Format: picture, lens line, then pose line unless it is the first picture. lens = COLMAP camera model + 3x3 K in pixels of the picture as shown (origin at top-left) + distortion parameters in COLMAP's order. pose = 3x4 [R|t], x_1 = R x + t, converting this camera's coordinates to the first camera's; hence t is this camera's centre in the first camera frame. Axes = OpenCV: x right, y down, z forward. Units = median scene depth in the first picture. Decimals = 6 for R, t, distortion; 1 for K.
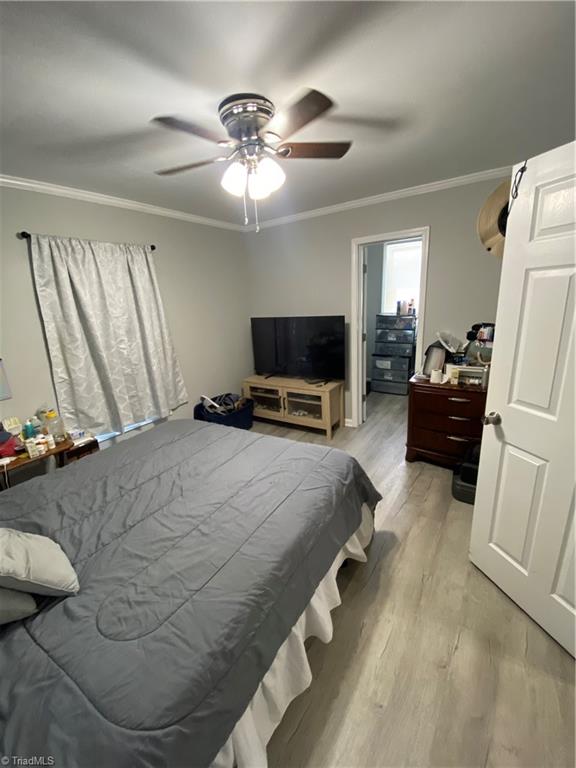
lens RADIAL K [[318.4, 0, 294.2], [0, 318.4, 383.8], [0, 0, 1]] dist [0.008868, -0.007070]
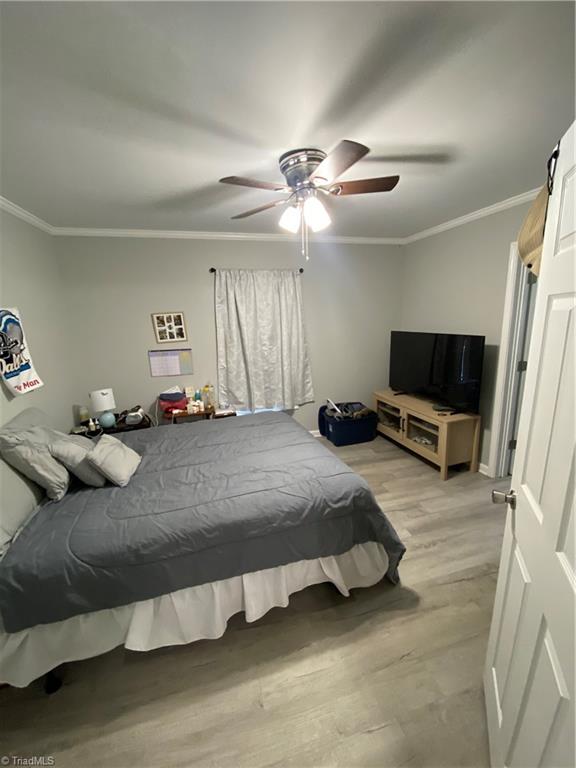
lens RADIAL K [[318.4, 0, 290.4], [0, 318.4, 385.7], [0, 0, 1]] dist [0.008868, -0.007070]
pose [[0.759465, 0.171404, -0.627562, 0.434089], [-0.180325, 0.982332, 0.050075, -0.058649], [0.625057, 0.075135, 0.776955, 0.076985]]
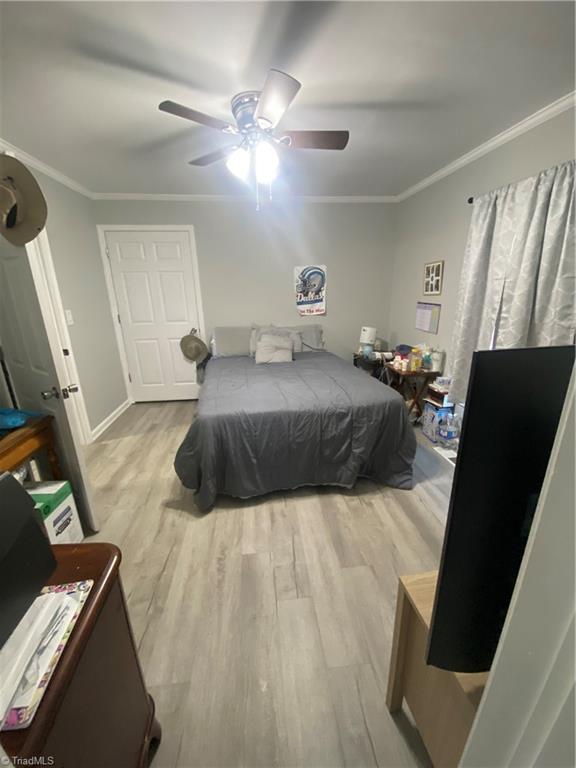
lens RADIAL K [[318.4, 0, 286.4], [0, 318.4, 386.2], [0, 0, 1]] dist [0.008868, -0.007070]
pose [[-0.774932, 0.255318, -0.578180, 0.441279], [-0.102608, 0.851824, 0.513680, -0.369987], [0.623660, 0.457393, -0.633908, 1.430741]]
